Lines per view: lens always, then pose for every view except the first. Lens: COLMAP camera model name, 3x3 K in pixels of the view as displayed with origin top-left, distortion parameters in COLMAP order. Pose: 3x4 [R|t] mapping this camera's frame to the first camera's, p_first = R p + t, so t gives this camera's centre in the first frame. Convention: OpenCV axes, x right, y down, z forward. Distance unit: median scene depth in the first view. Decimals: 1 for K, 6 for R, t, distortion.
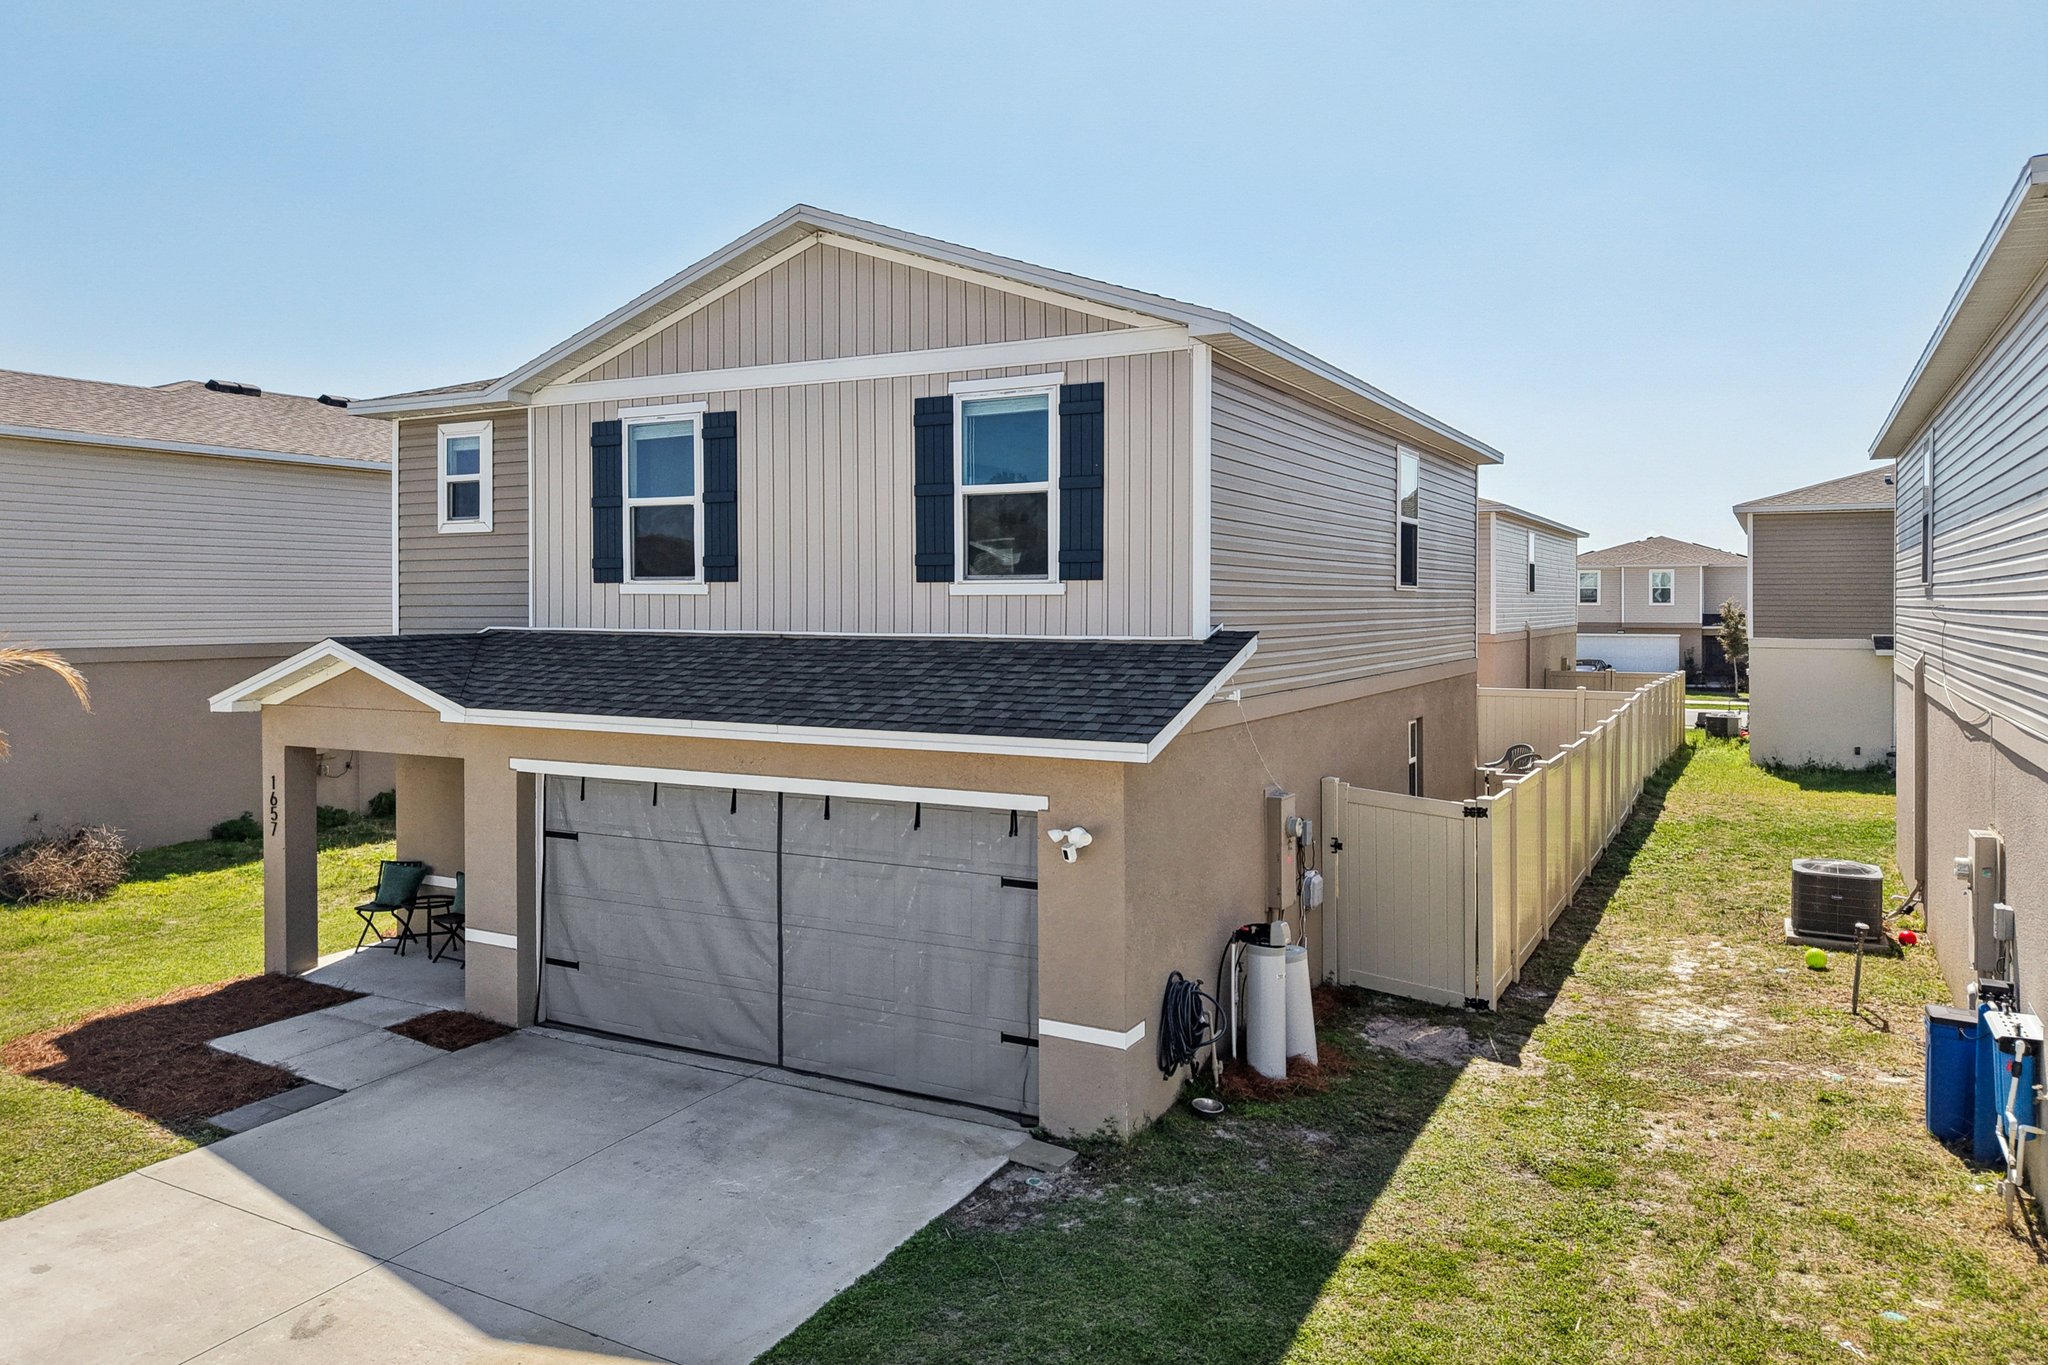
lens RADIAL K [[1403.6, 0, 1029.2], [0, 1403.6, 619.3], [0, 0, 1]] dist [-0.006341, -0.000387]
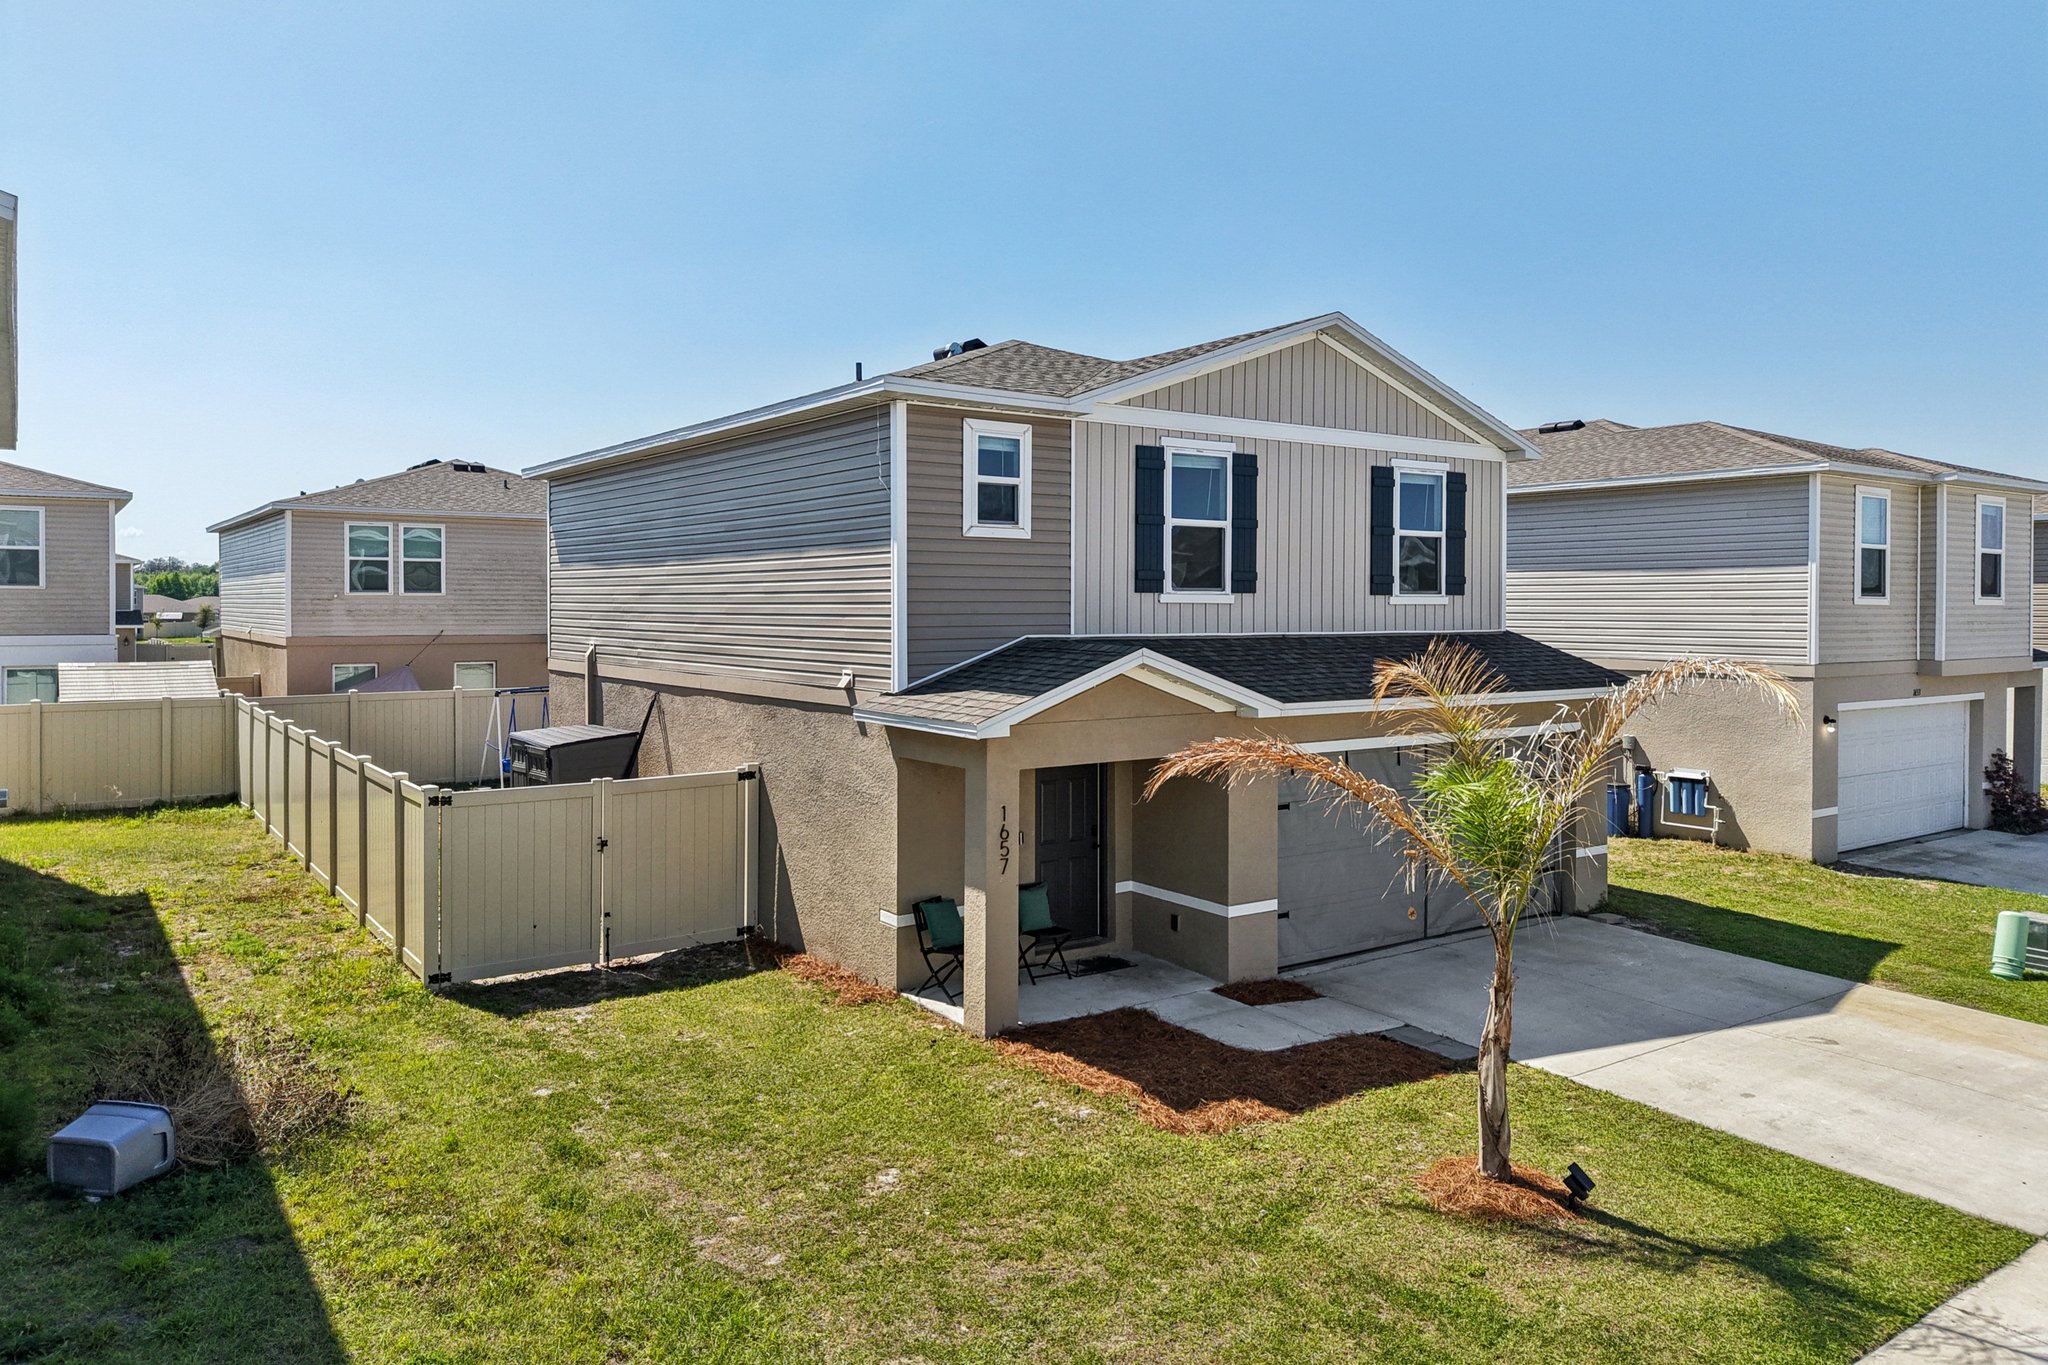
lens RADIAL K [[1407.0, 0, 1023.8], [0, 1407.0, 623.3], [0, 0, 1]] dist [0.058885, -0.072533]
pose [[0.444274, -0.012042, 0.895810, -1.512774], [0.011814, 0.999901, 0.007582, -0.012575], [-0.895813, 0.007215, 0.444373, 0.674651]]
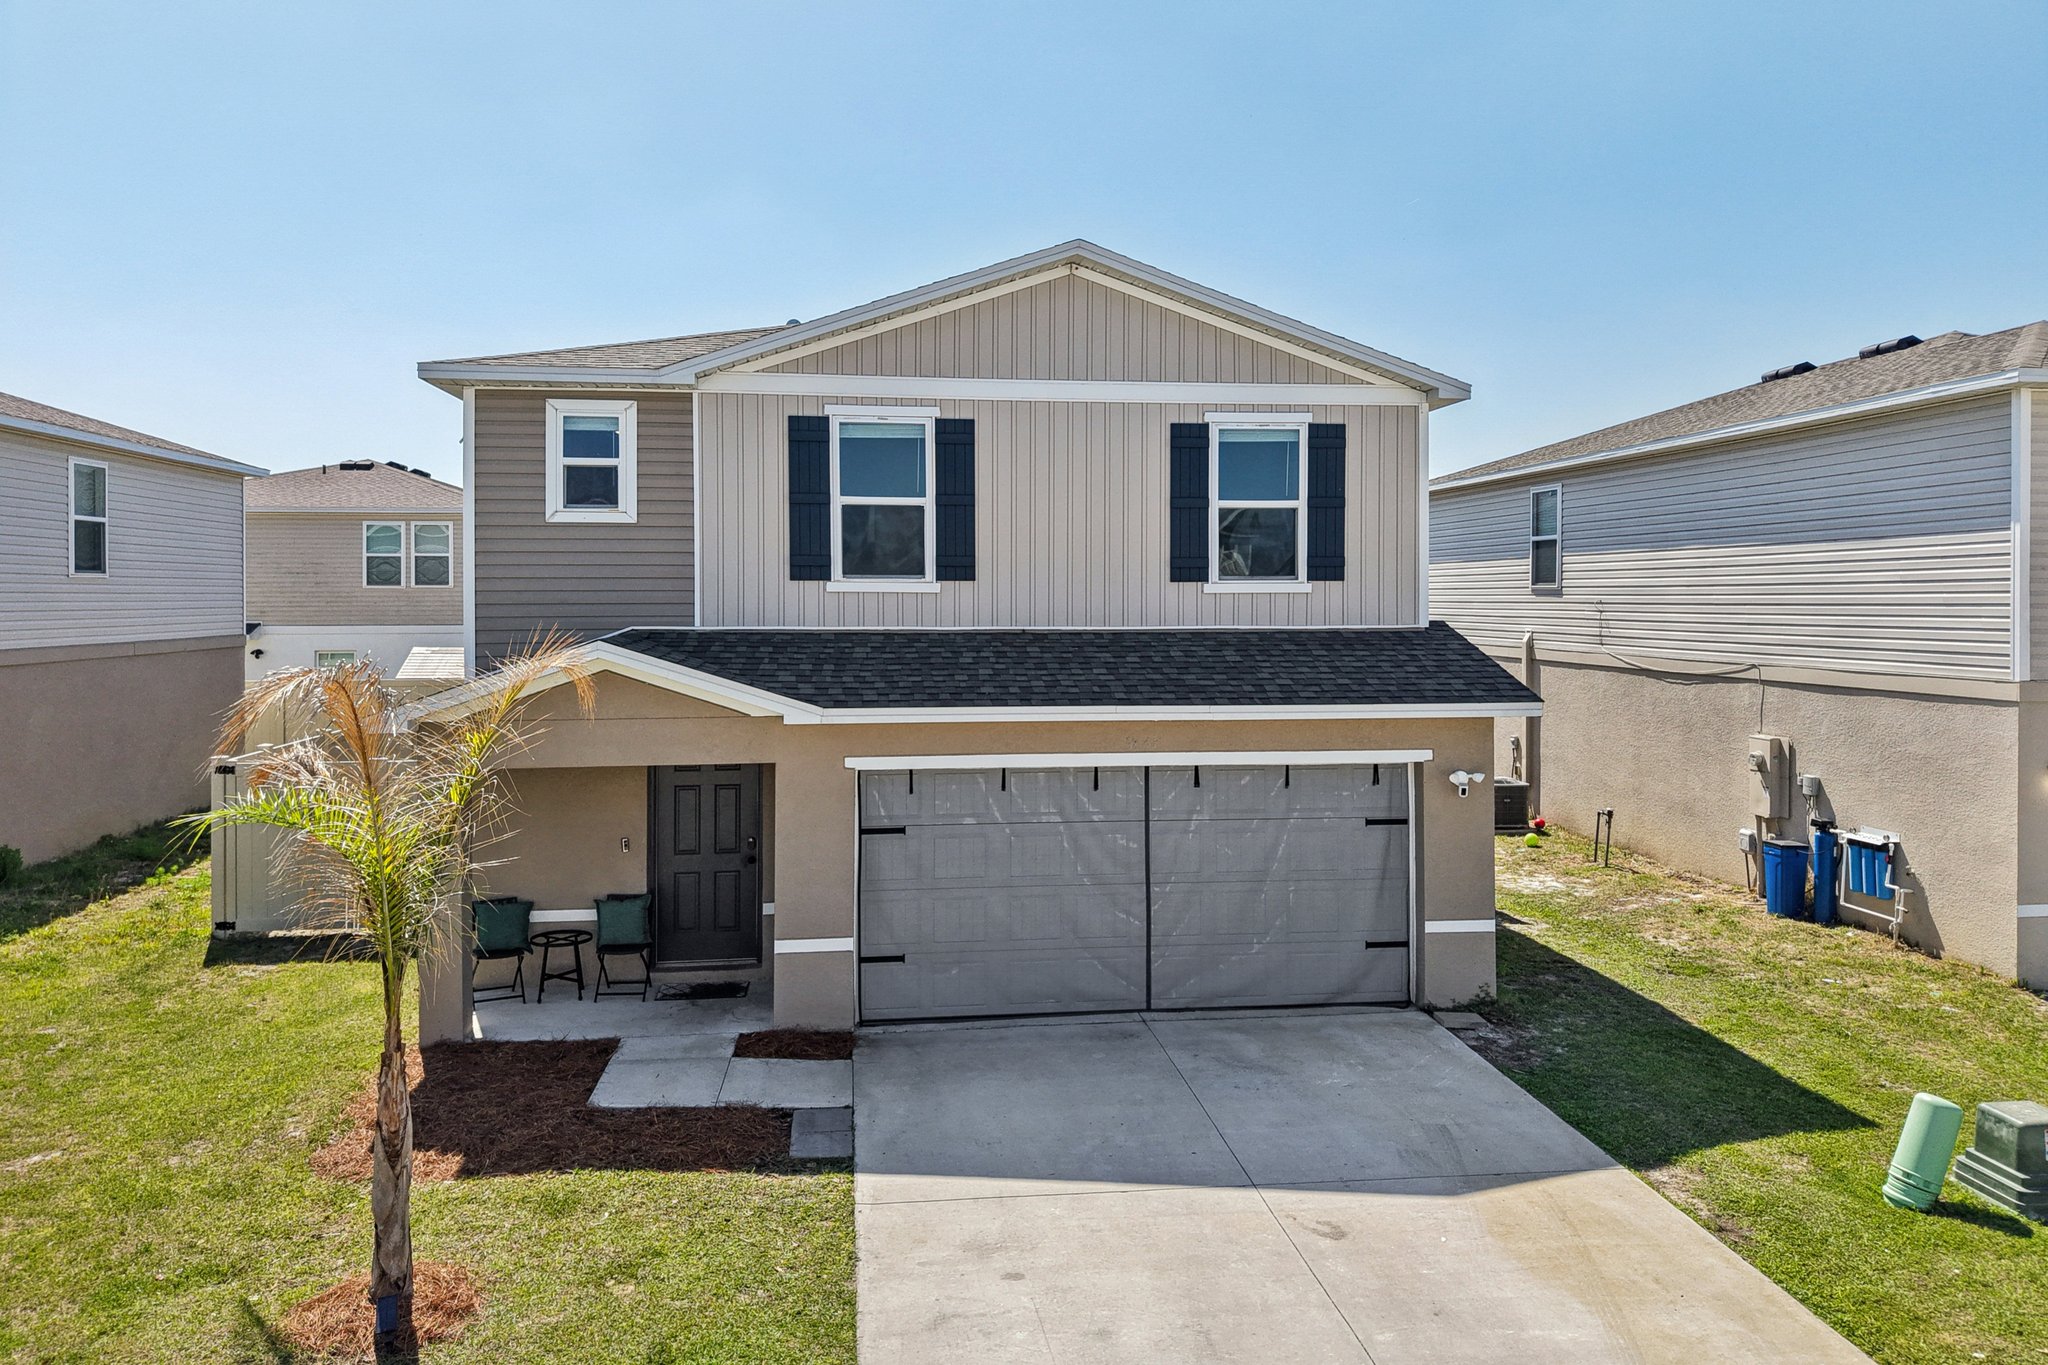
lens RADIAL K [[1407.0, 0, 1023.8], [0, 1407.0, 623.3], [0, 0, 1]] dist [0.058885, -0.072533]
pose [[0.816877, -0.011709, 0.576693, -0.846204], [0.009310, 0.999931, 0.007115, -0.001501], [-0.576737, -0.000443, 0.816930, 0.118549]]
